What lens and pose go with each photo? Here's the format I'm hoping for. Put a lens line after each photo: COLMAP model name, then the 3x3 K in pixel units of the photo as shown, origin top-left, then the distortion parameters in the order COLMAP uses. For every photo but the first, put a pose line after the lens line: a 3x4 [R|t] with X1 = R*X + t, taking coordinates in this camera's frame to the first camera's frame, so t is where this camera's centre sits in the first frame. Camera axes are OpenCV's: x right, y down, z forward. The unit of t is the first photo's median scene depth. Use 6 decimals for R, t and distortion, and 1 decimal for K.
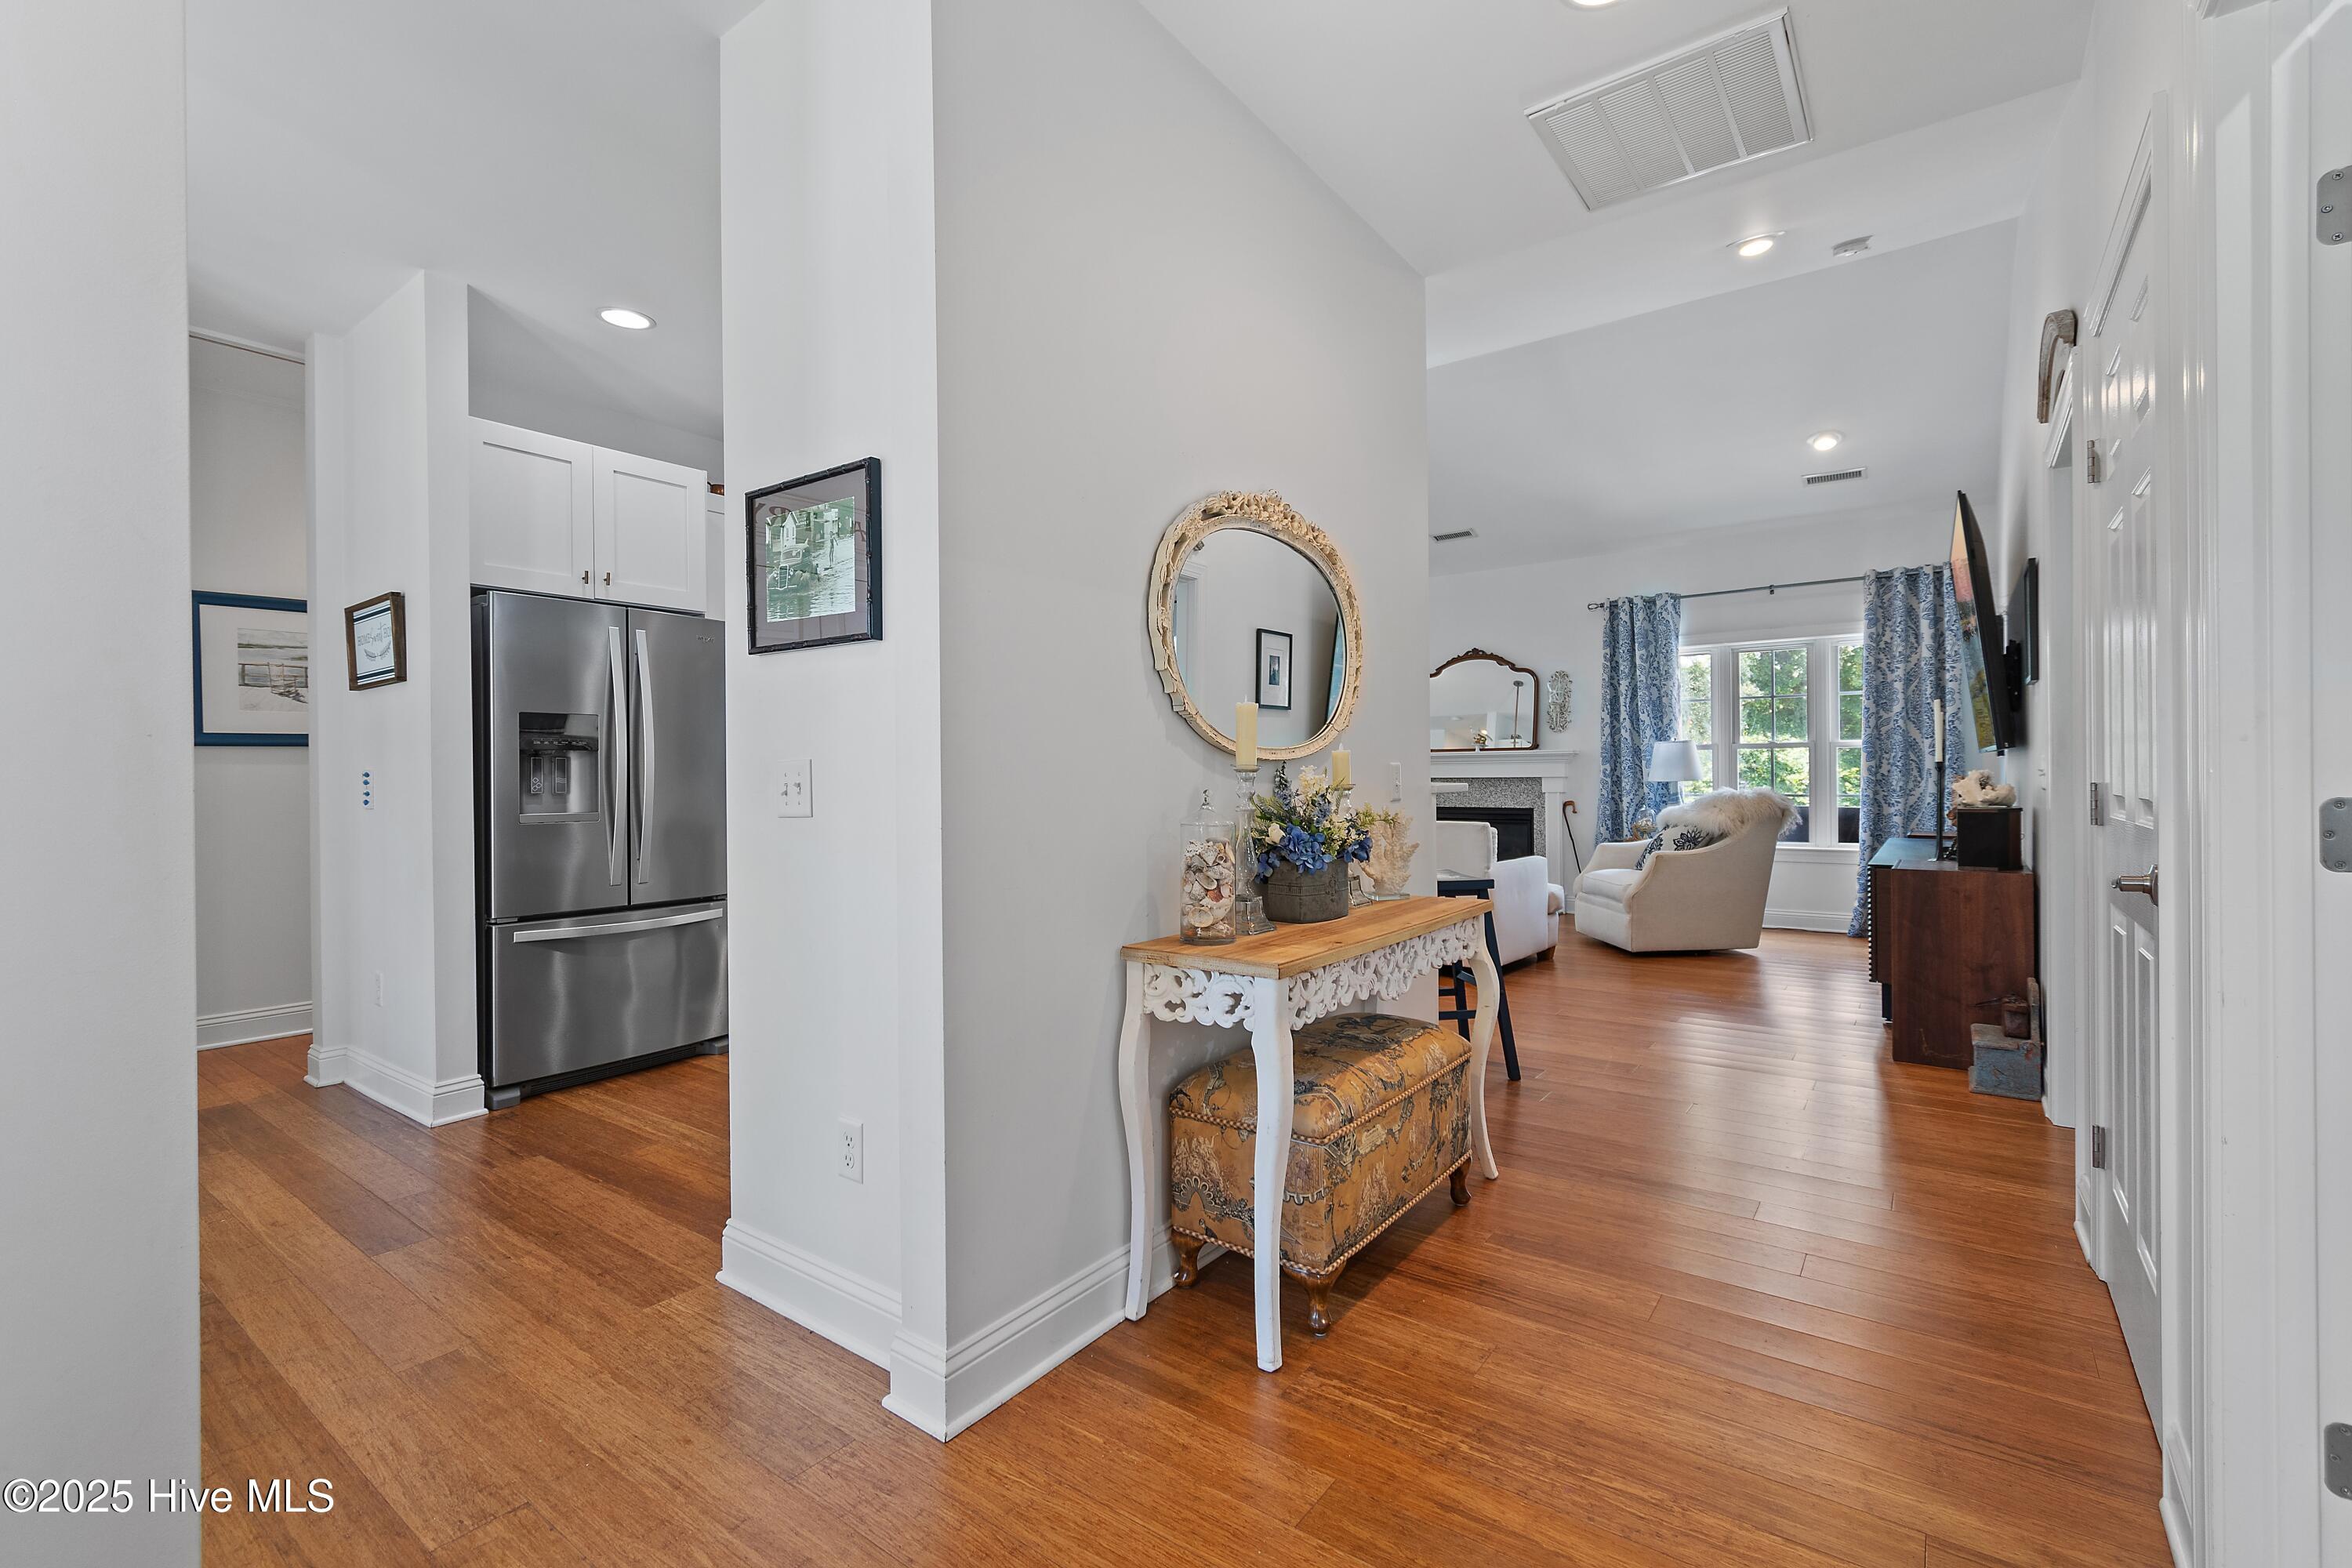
lens RADIAL K [[1042.6, 0, 1173.5], [0, 1042.6, 788.0], [0, 0, 1]] dist [0.000722, 0.000037]
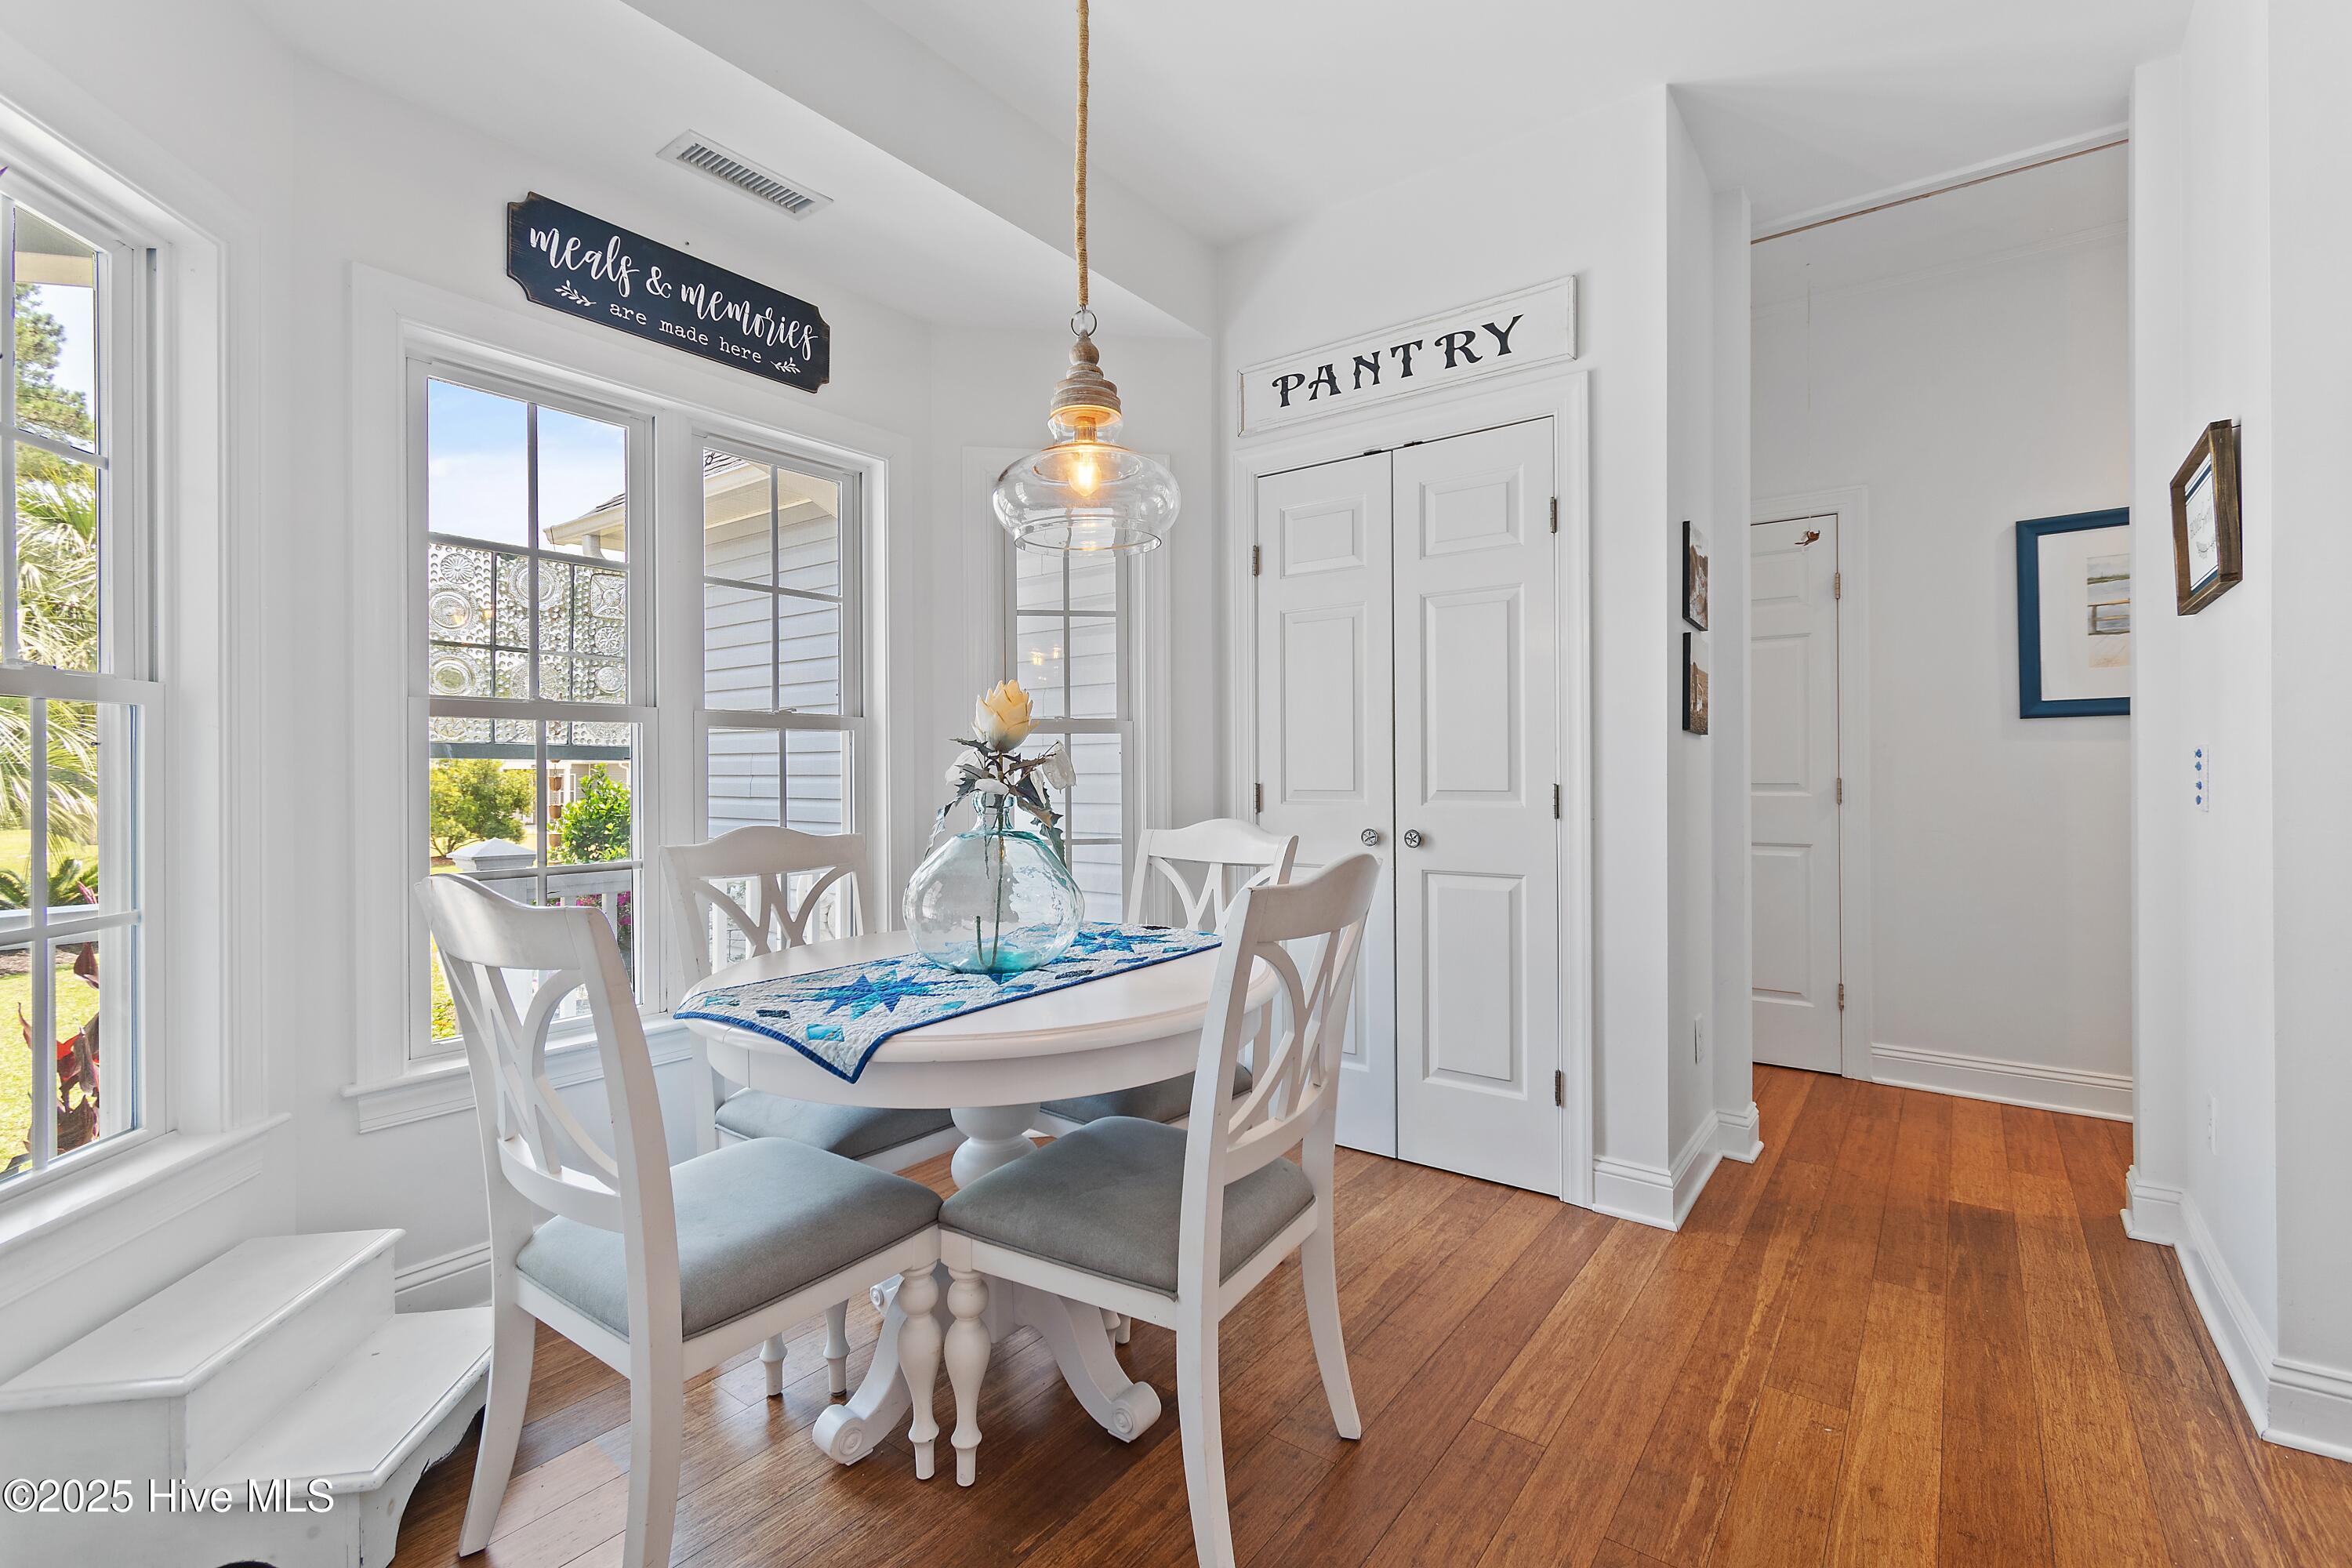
lens RADIAL K [[1042.6, 0, 1176.1], [0, 1042.6, 781.4], [0, 0, 1]] dist [0.000722, 0.000037]
pose [[-0.003163, 0.009864, -0.999946, -0.171181], [0.005266, 0.999938, 0.009848, -0.005635], [0.999981, -0.005234, -0.003215, 0.403199]]
